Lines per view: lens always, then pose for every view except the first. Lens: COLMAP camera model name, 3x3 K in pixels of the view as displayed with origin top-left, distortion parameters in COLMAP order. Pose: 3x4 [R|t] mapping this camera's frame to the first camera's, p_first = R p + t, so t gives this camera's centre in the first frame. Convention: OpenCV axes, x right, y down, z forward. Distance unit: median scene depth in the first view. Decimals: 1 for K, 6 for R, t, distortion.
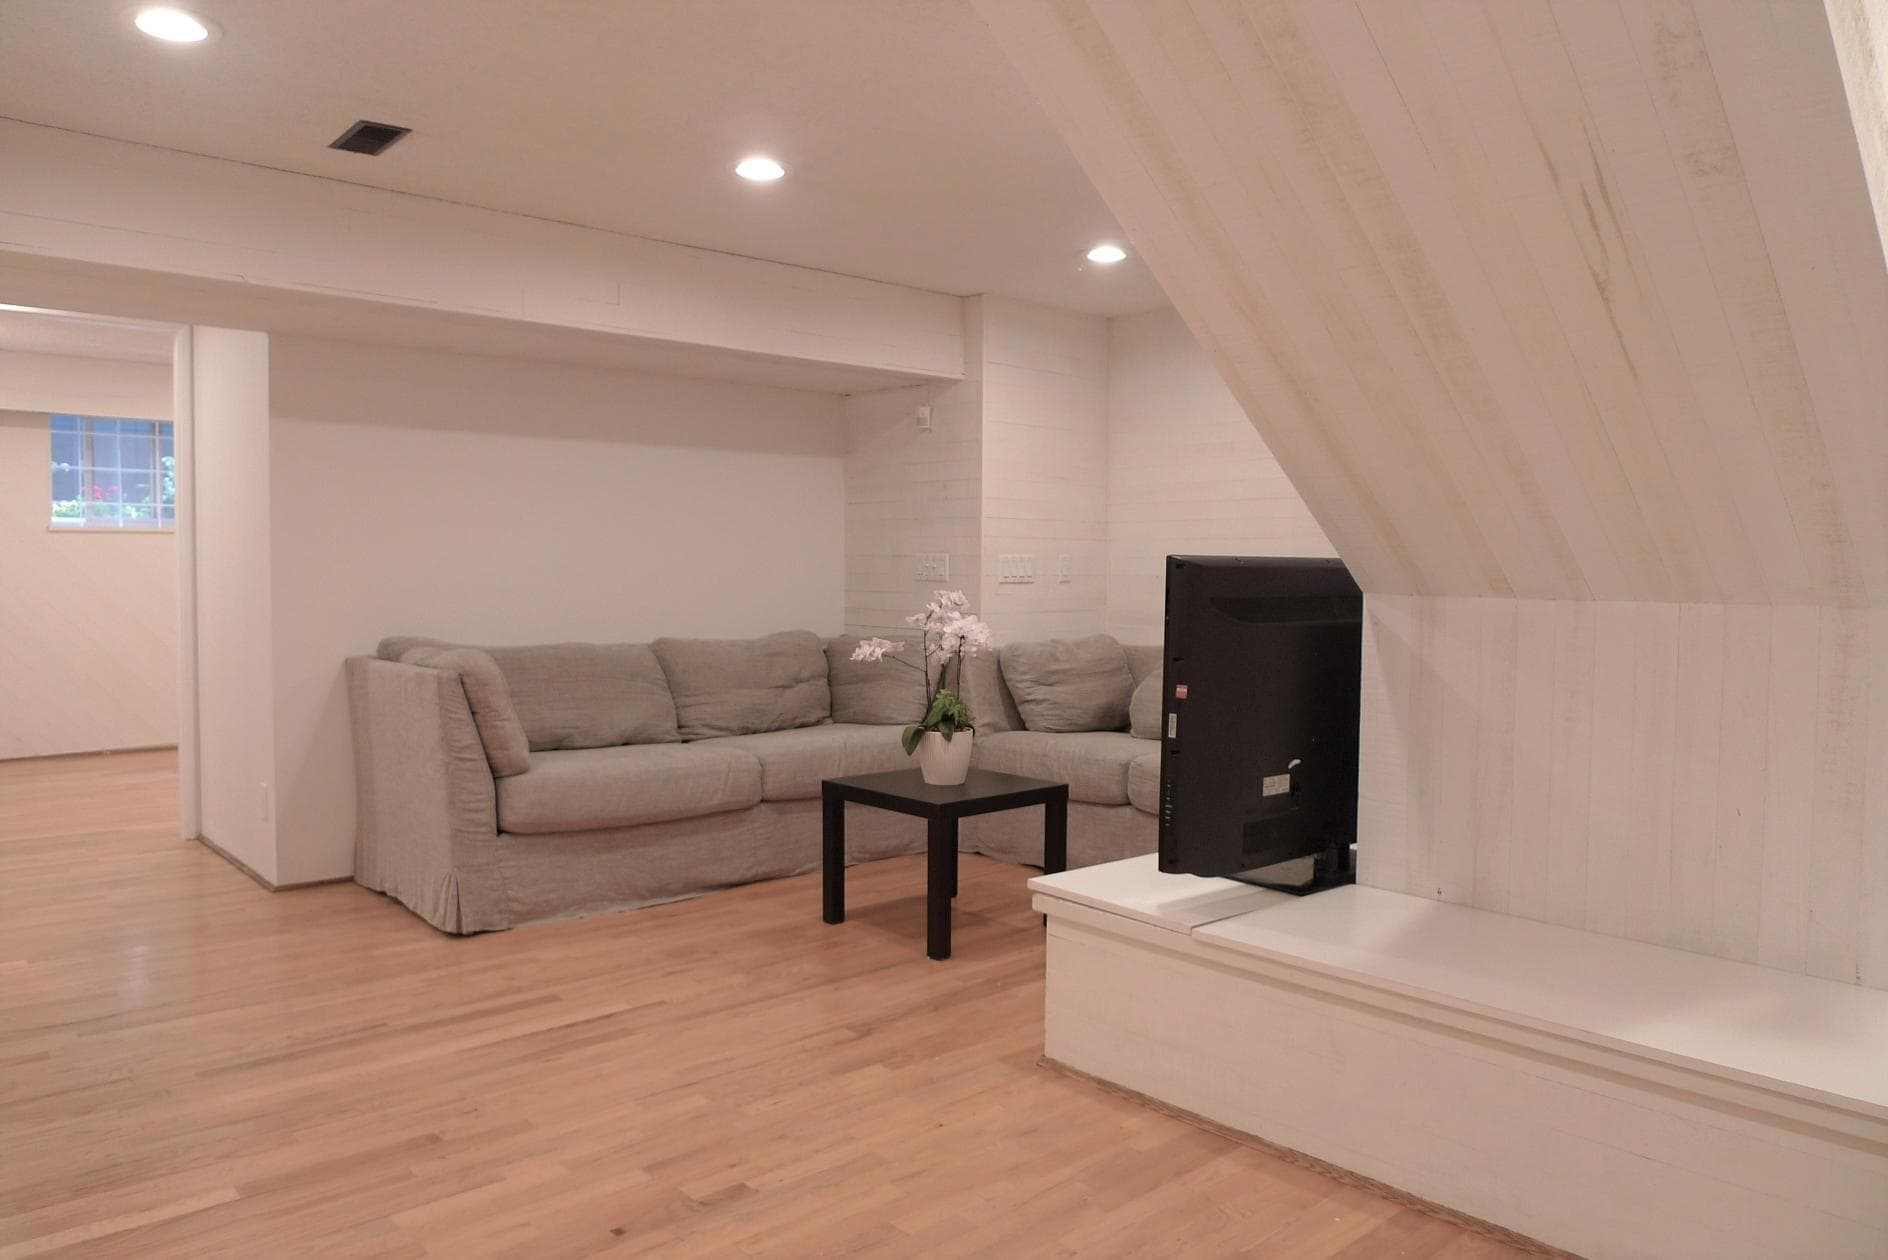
lens RADIAL K [[1321.8, 0, 947.6], [0, 1321.8, 639.4], [0, 0, 1]] dist [-0.023770, -0.010816]
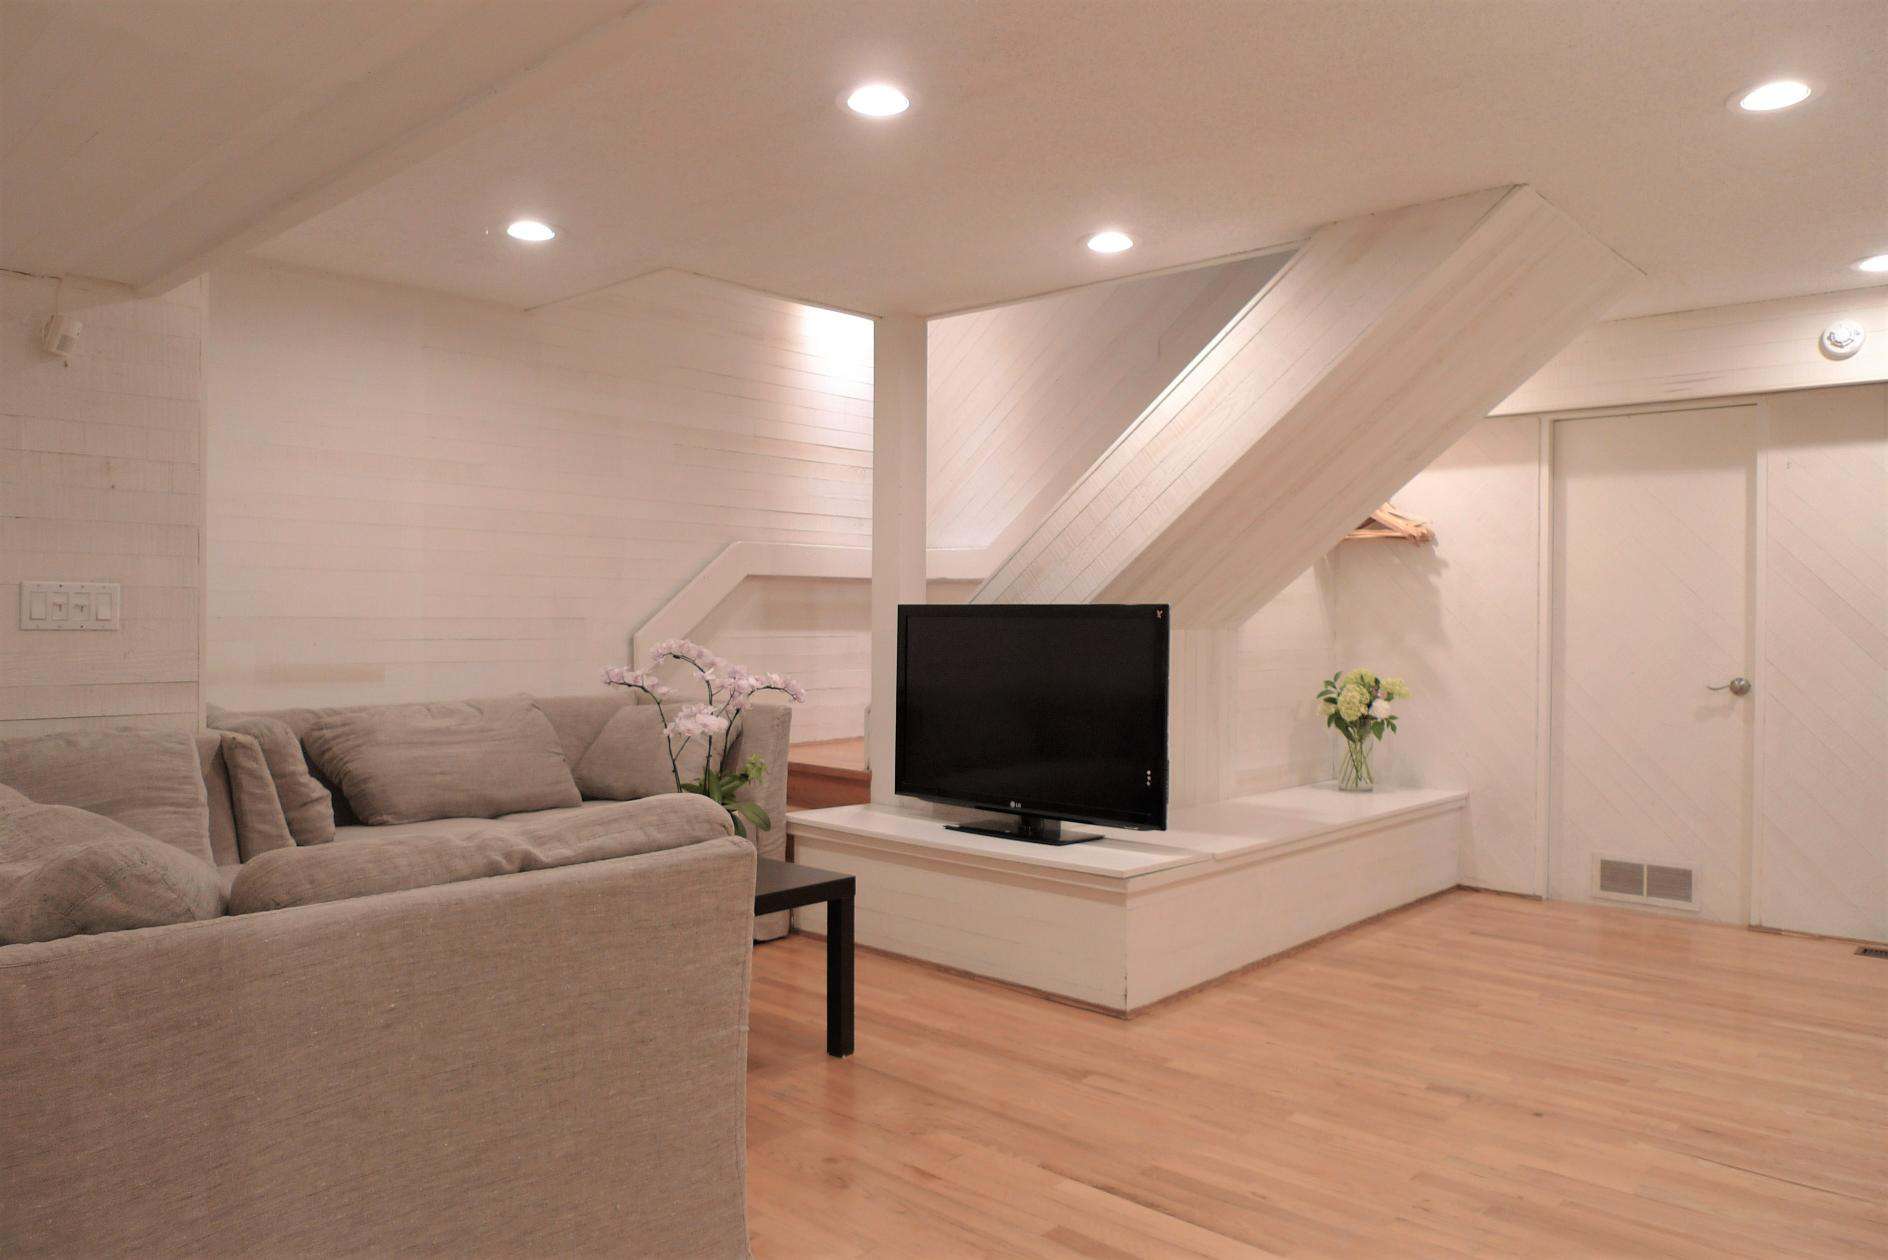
lens RADIAL K [[1321.8, 0, 944.2], [0, 1321.8, 626.5], [0, 0, 1]] dist [-0.023770, -0.010816]
pose [[-0.108272, -0.014533, 0.994015, -1.111935], [0.044161, 0.998836, 0.019413, -0.072068], [-0.993140, 0.045999, -0.107504, 1.273239]]
